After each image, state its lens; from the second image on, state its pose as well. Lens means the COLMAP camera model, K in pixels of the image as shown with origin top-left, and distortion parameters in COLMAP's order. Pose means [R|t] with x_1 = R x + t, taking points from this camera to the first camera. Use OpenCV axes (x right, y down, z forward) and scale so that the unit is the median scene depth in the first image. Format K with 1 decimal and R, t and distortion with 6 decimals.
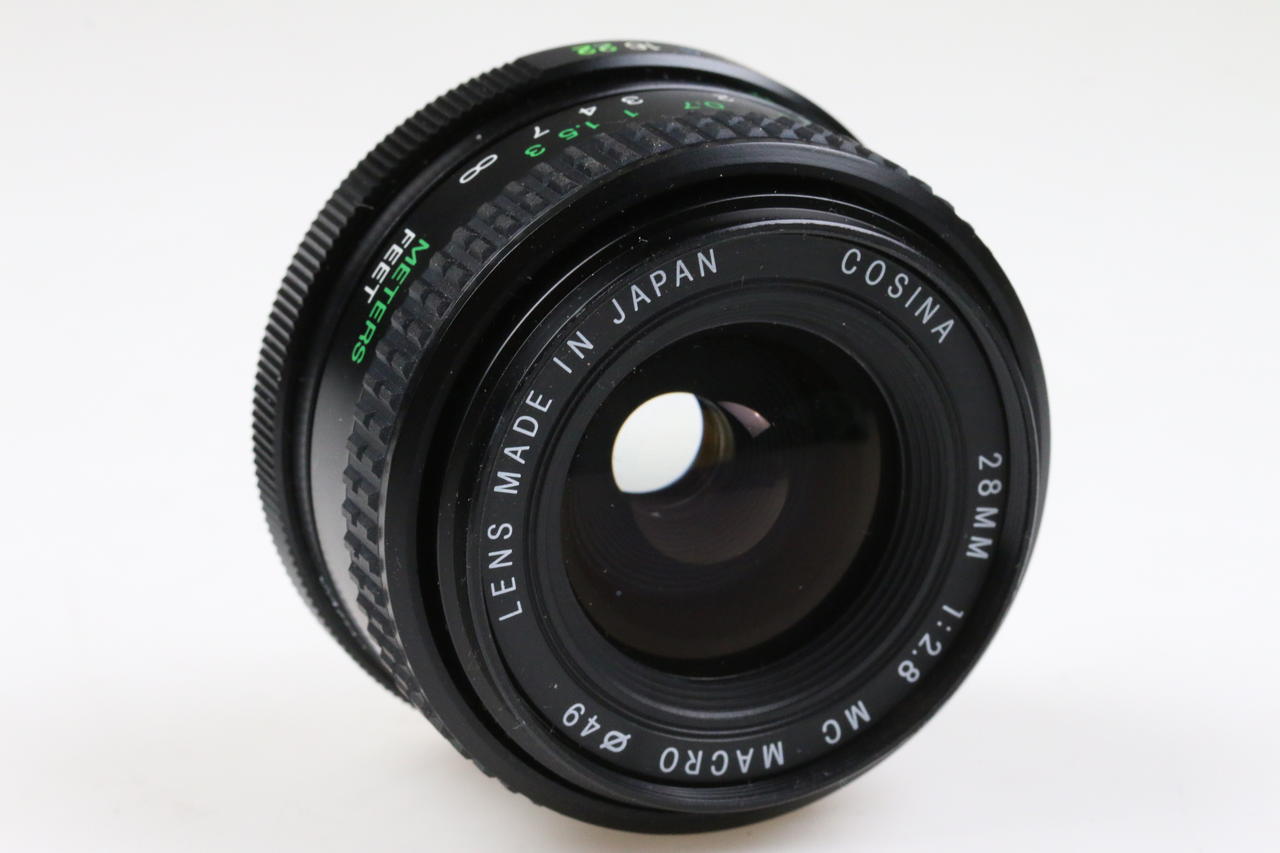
lens RADIAL K [[4043.5, 0, 640.3], [0, 4043.5, 423.0], [0, 0, 1]] dist [0.334277, 0.000000]
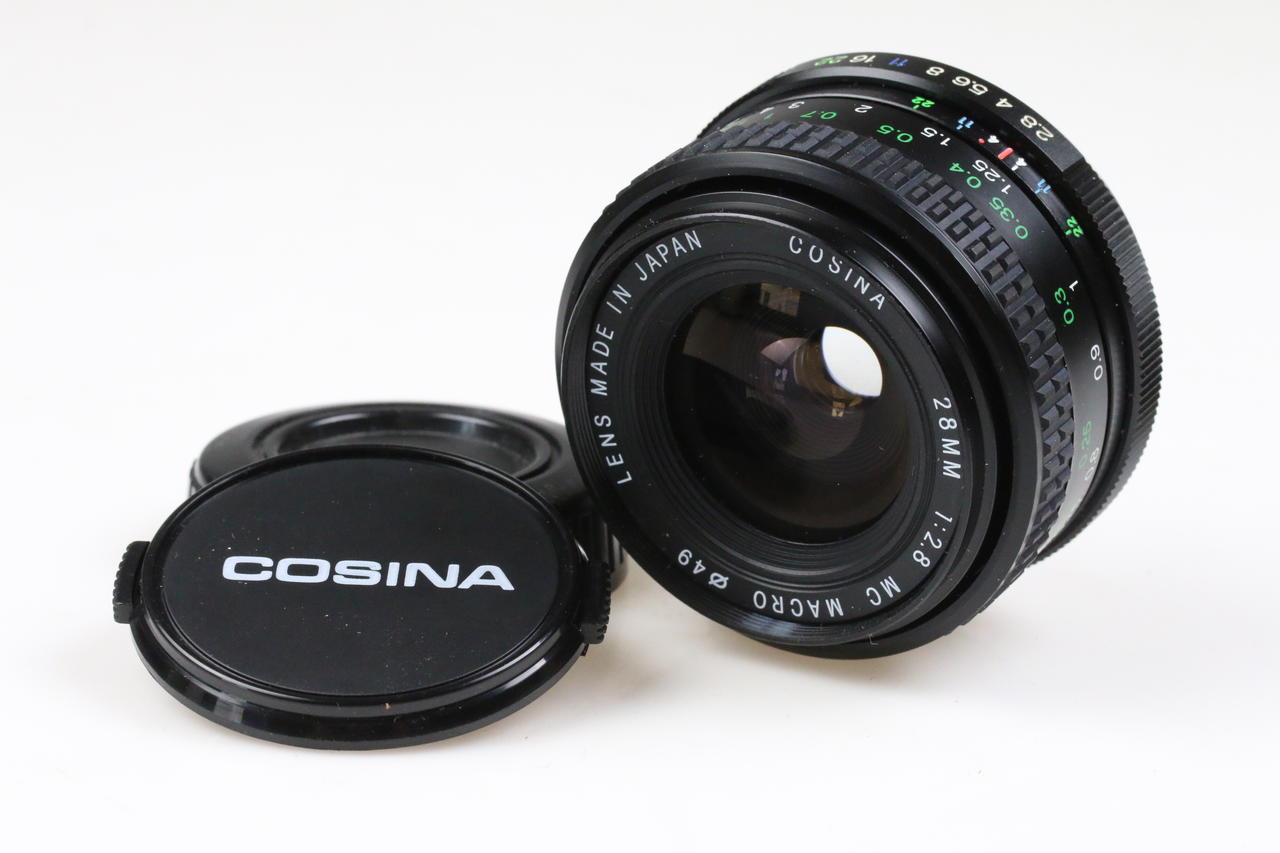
lens RADIAL K [[4043.5, 0, 640.8], [0, 4043.5, 428.6], [0, 0, 1]] dist [0.334277, 0.000000]
pose [[0.603884, 0.106911, -0.789870, 1.053293], [-0.027847, 0.993189, 0.113140, -0.126220], [0.796586, -0.046328, 0.602748, 0.161347]]
